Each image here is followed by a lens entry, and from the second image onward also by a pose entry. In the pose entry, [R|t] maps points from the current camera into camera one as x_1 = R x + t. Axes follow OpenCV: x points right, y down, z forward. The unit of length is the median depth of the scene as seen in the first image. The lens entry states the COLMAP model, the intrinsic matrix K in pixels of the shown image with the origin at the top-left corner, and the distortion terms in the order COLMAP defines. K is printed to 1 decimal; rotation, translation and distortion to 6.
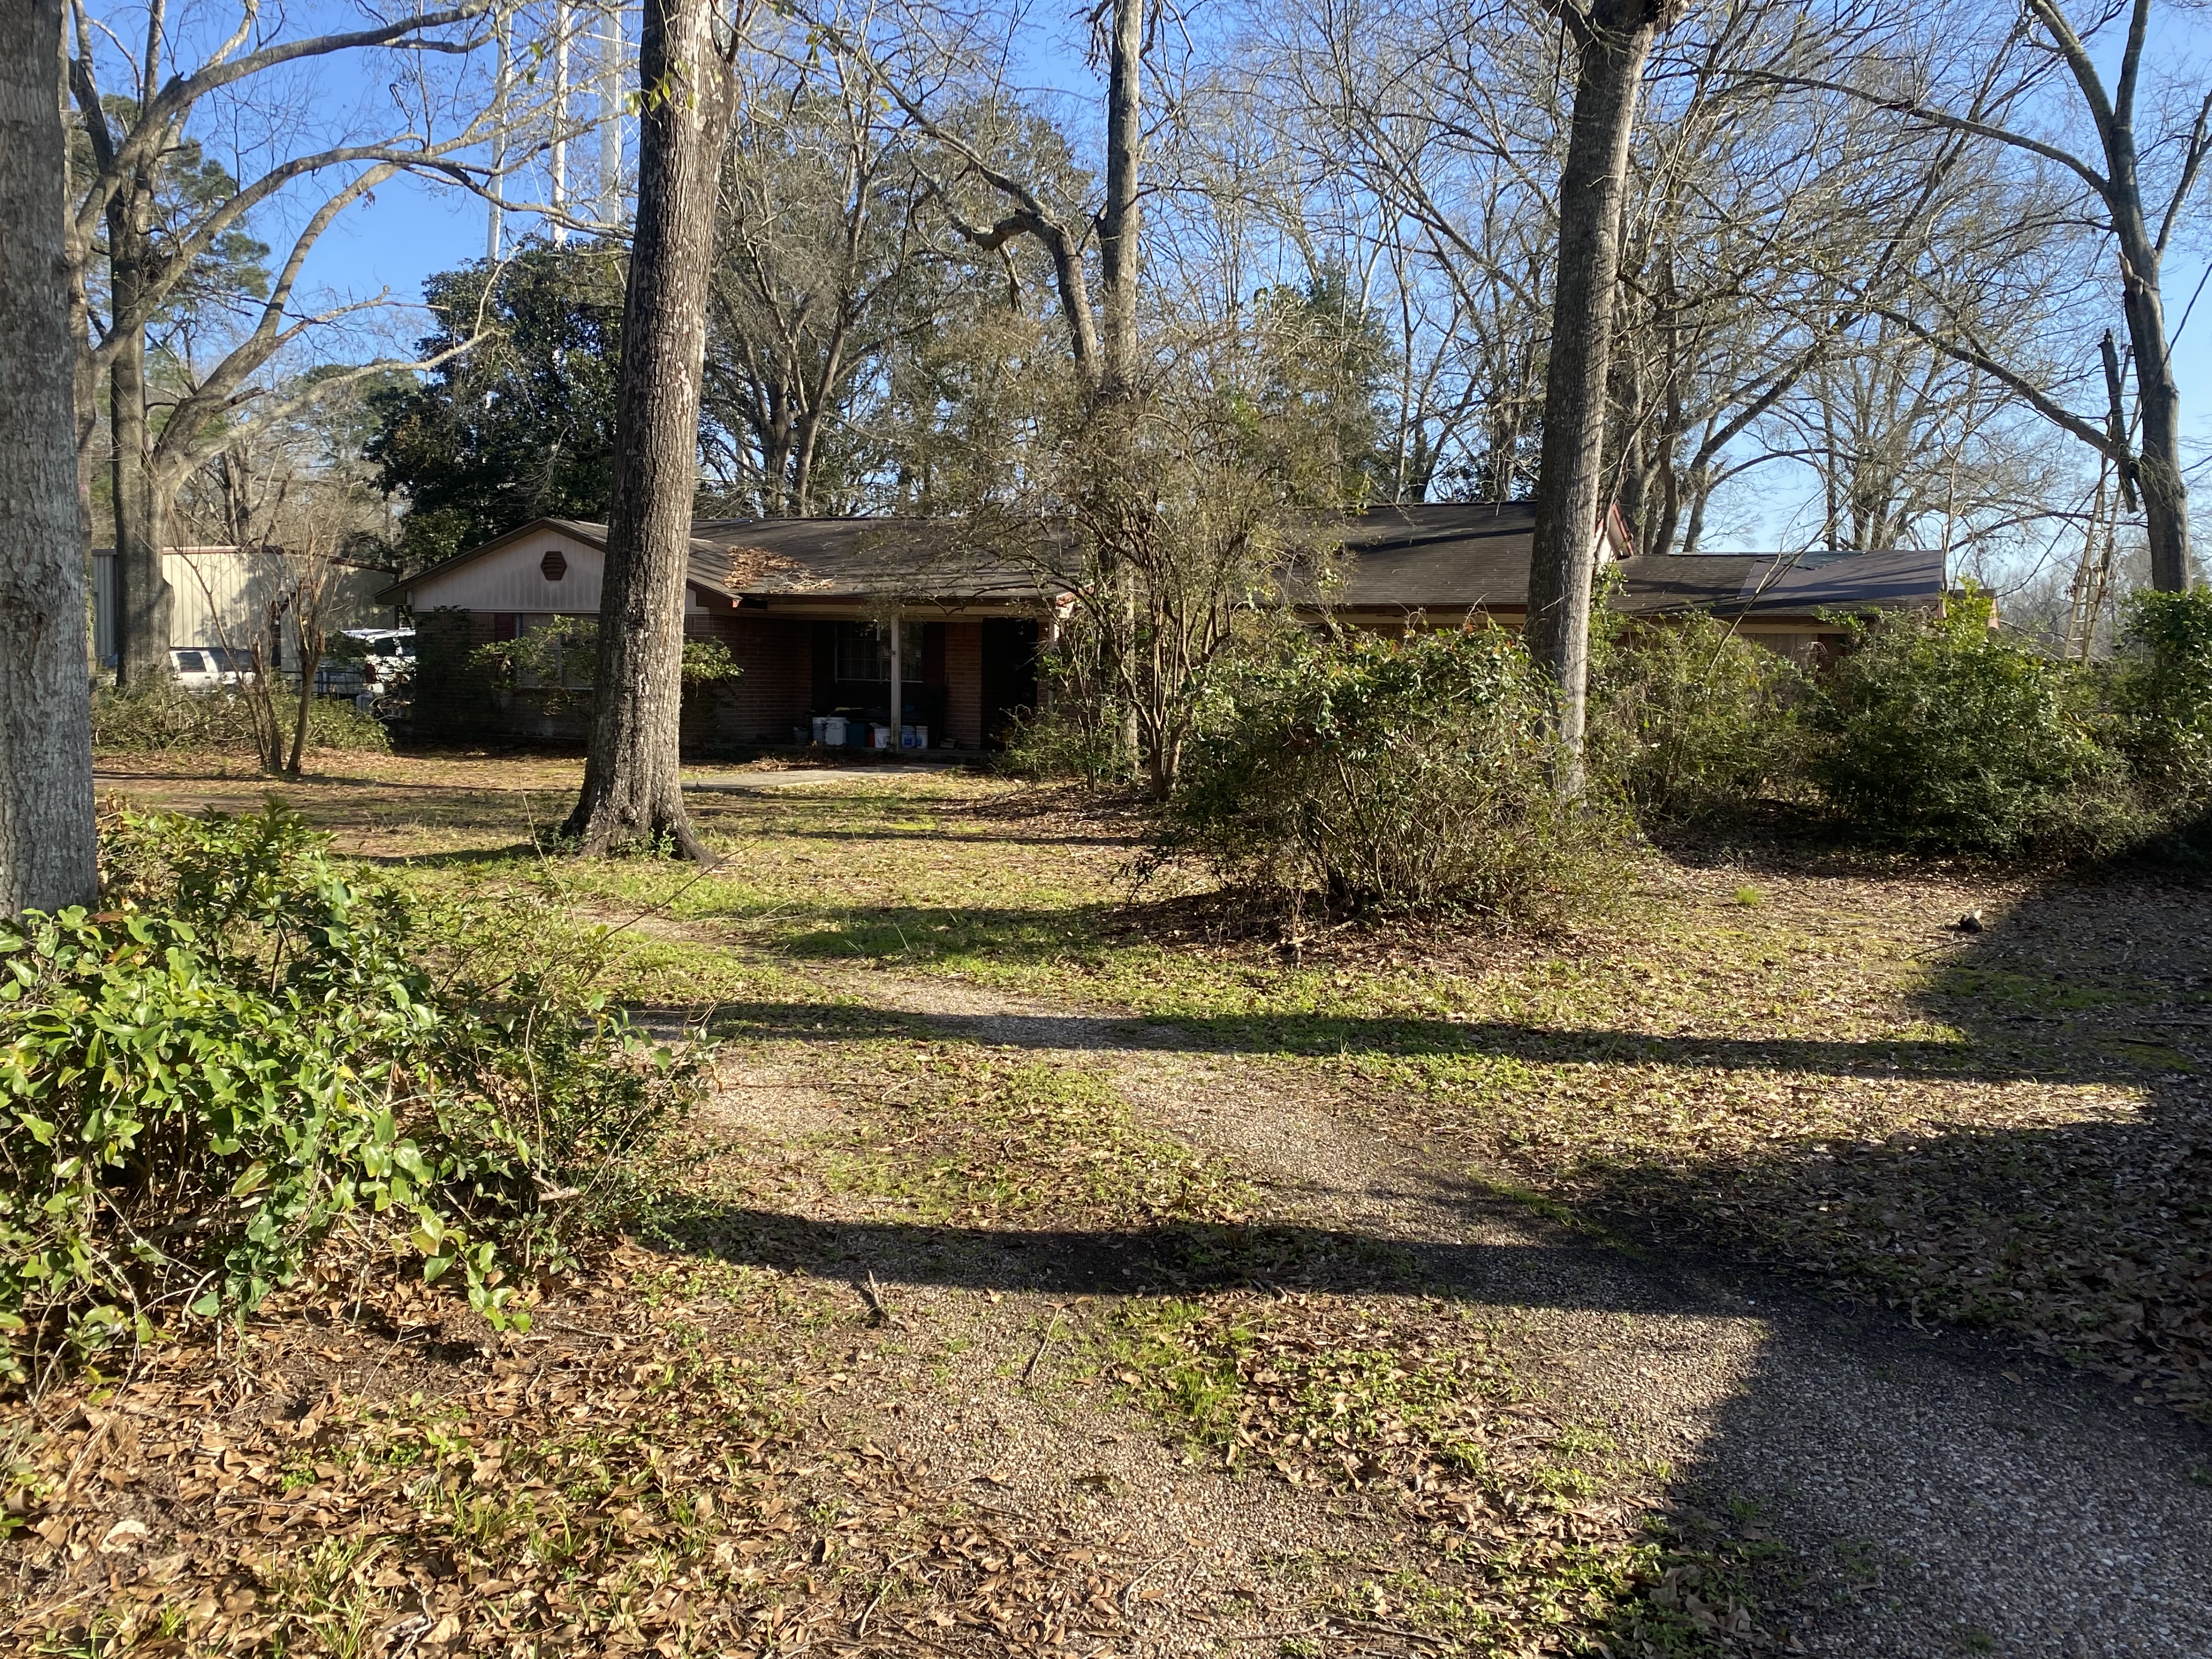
lens RADIAL K [[1923.1, 0, 1091.8], [0, 1923.1, 823.1], [0, 0, 1]] dist [0.050853, -0.049788]
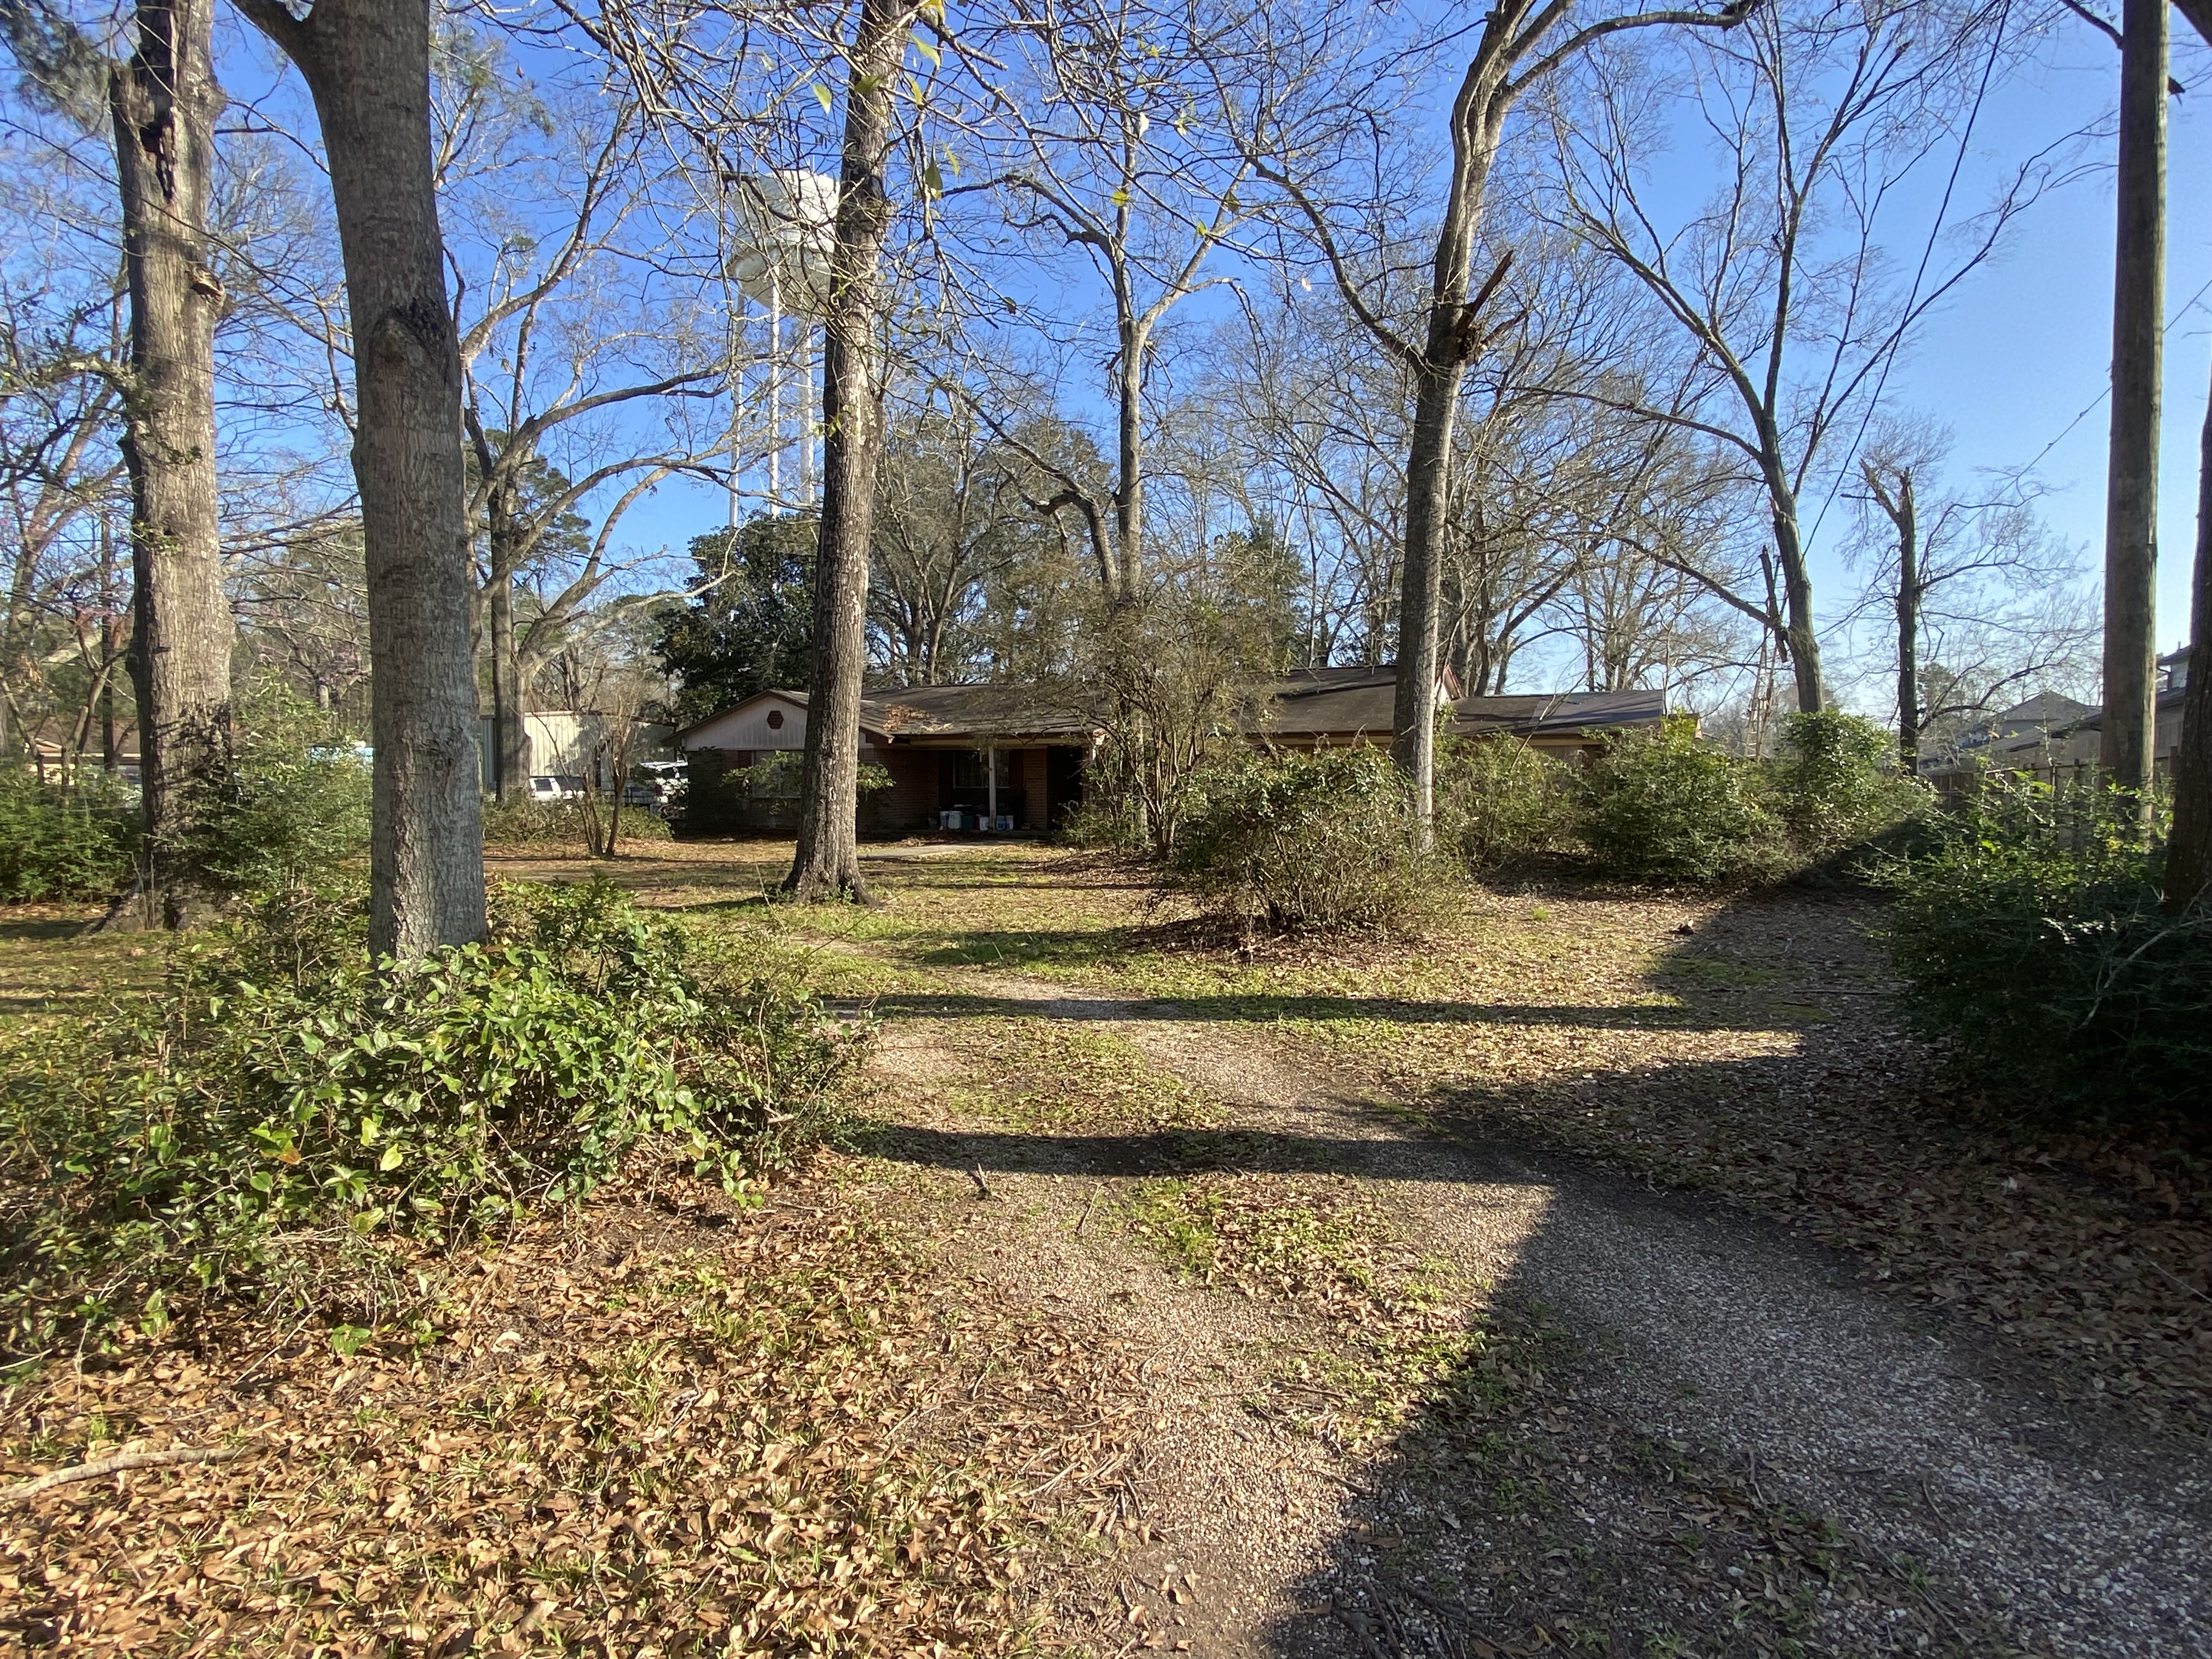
lens RADIAL K [[1225.1, 0, 1106.5], [0, 1225.1, 835.0], [0, 0, 1]] dist [0.122867, -0.161033]
pose [[0.999724, -0.021055, -0.010445, 0.001684], [0.020701, 0.999245, -0.032891, -0.000169], [0.011129, 0.032665, 0.999404, -0.004751]]
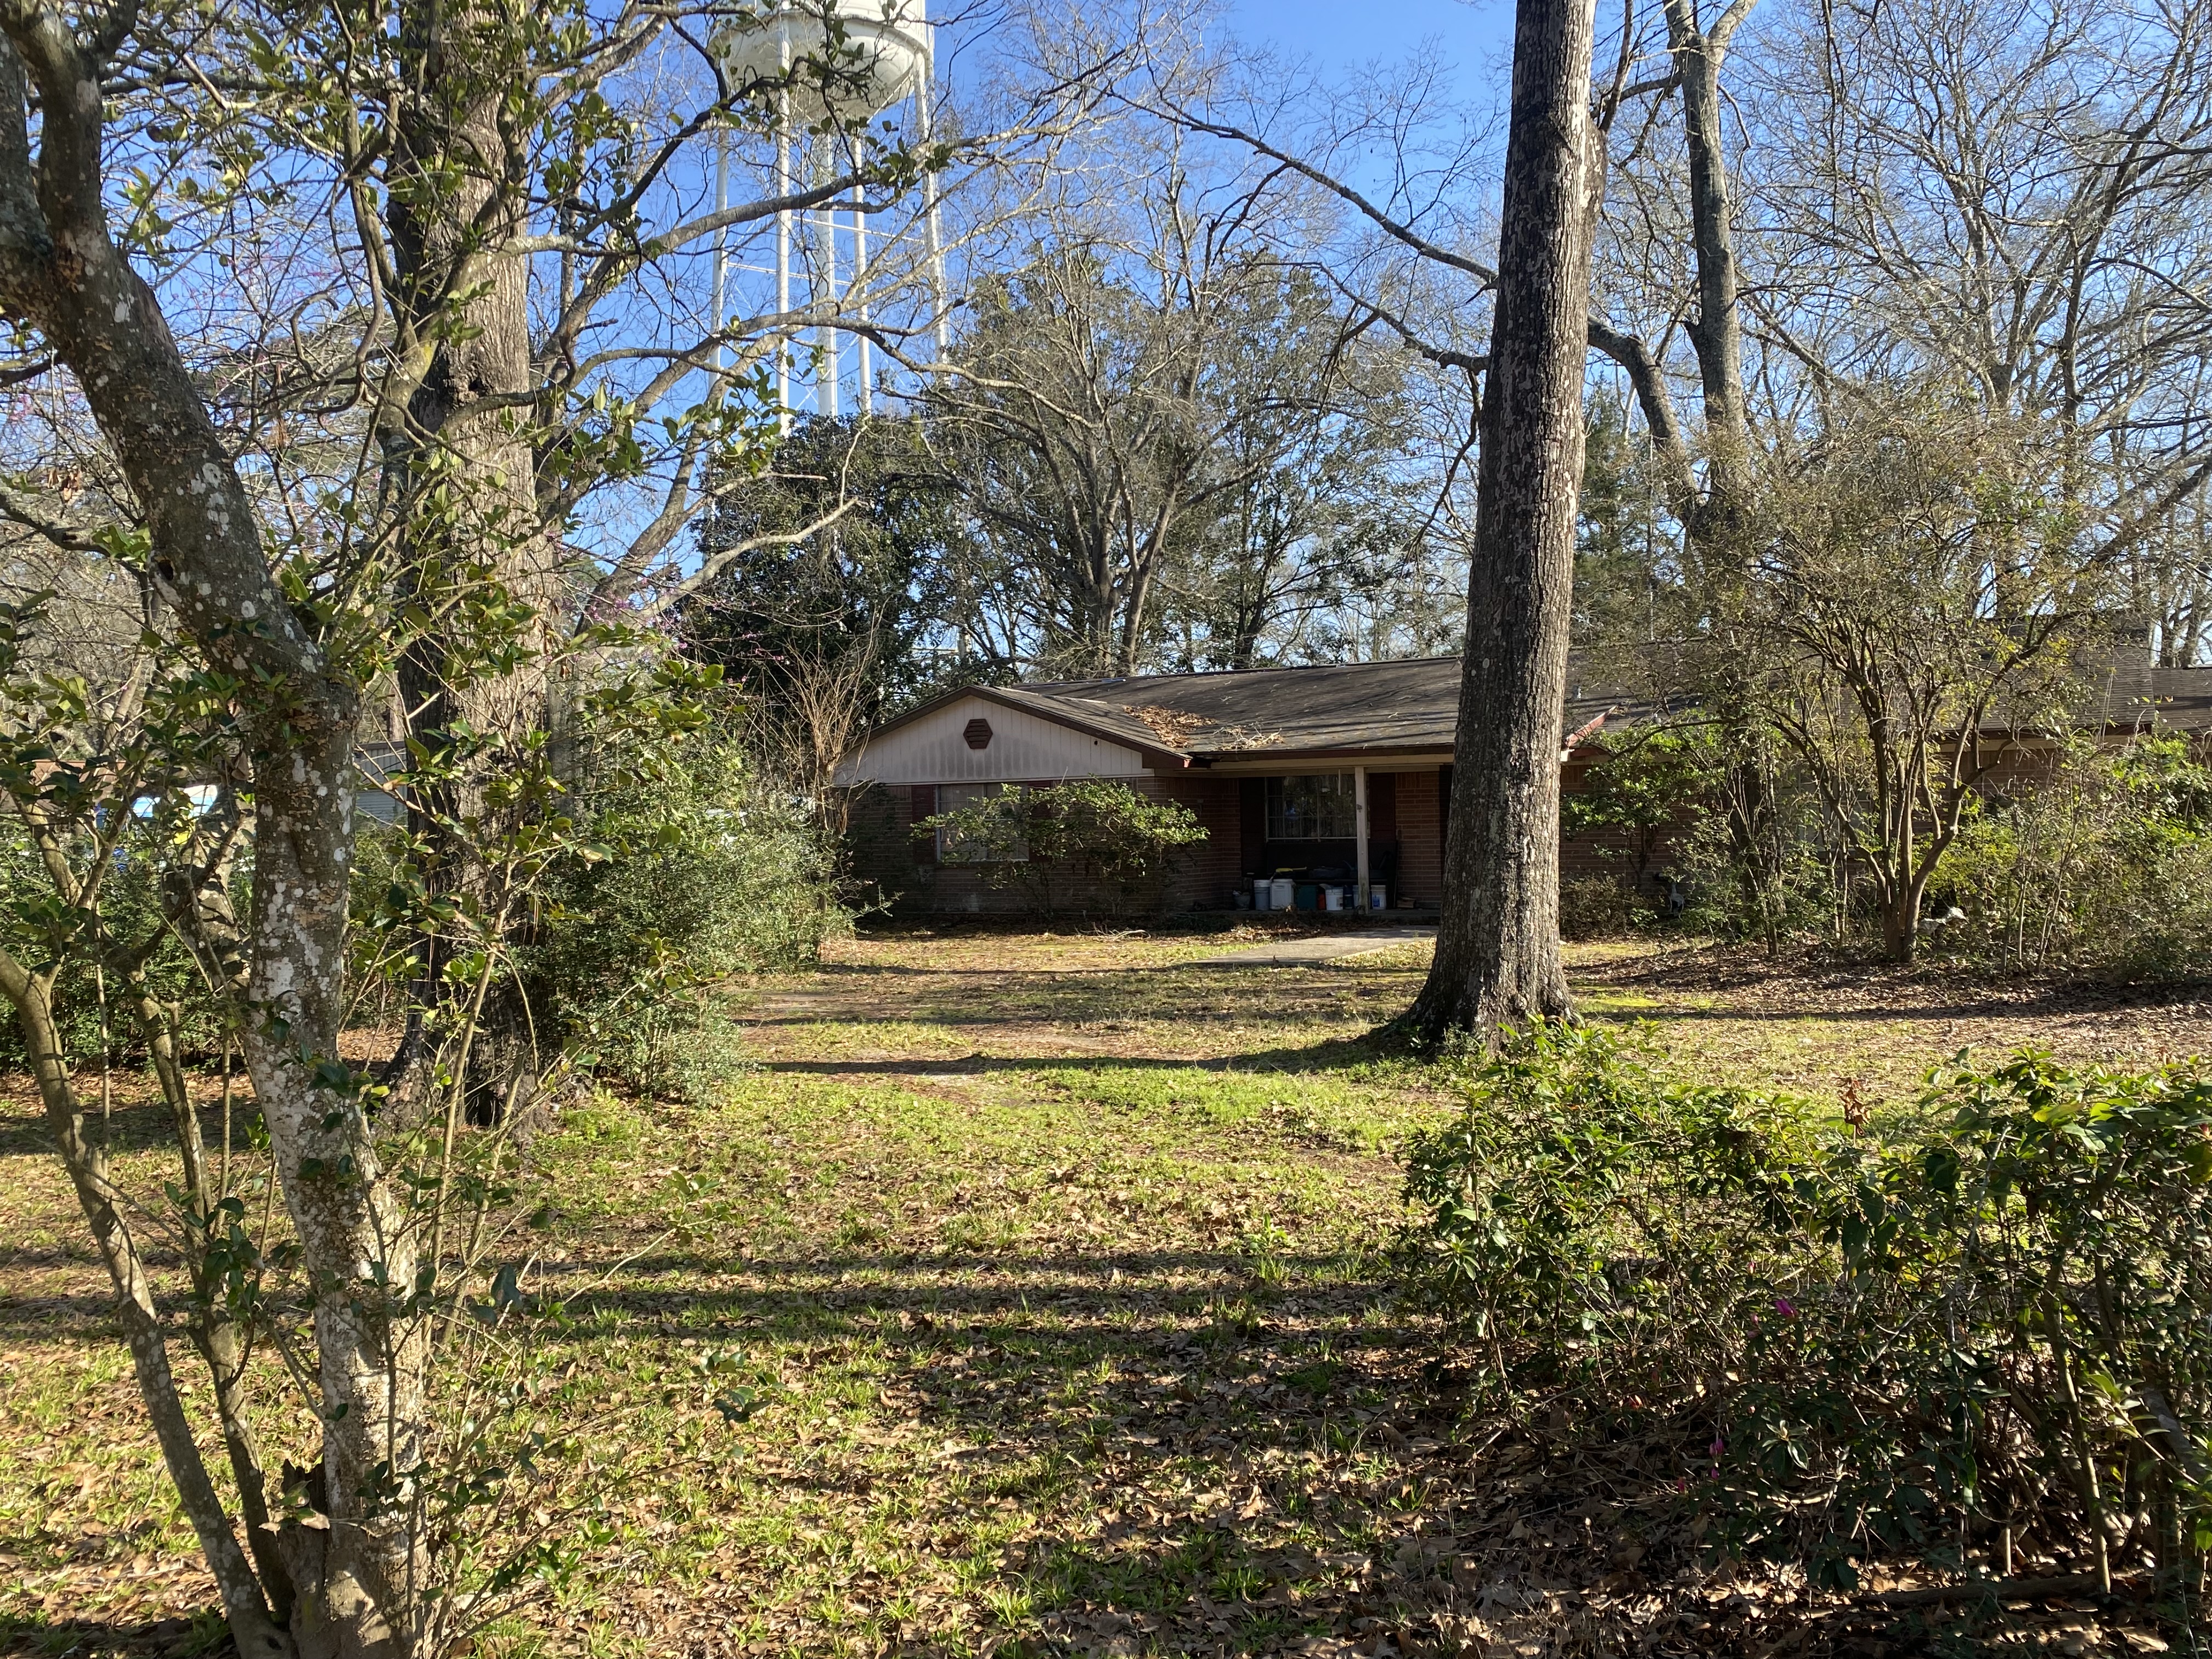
lens RADIAL K [[1923.1, 0, 1091.8], [0, 1923.1, 823.1], [0, 0, 1]] dist [0.050853, -0.049788]
pose [[0.996627, -0.038698, -0.072364, -0.350711], [0.032698, 0.996069, -0.082331, -0.019259], [0.075266, 0.079687, 0.993974, 0.139723]]
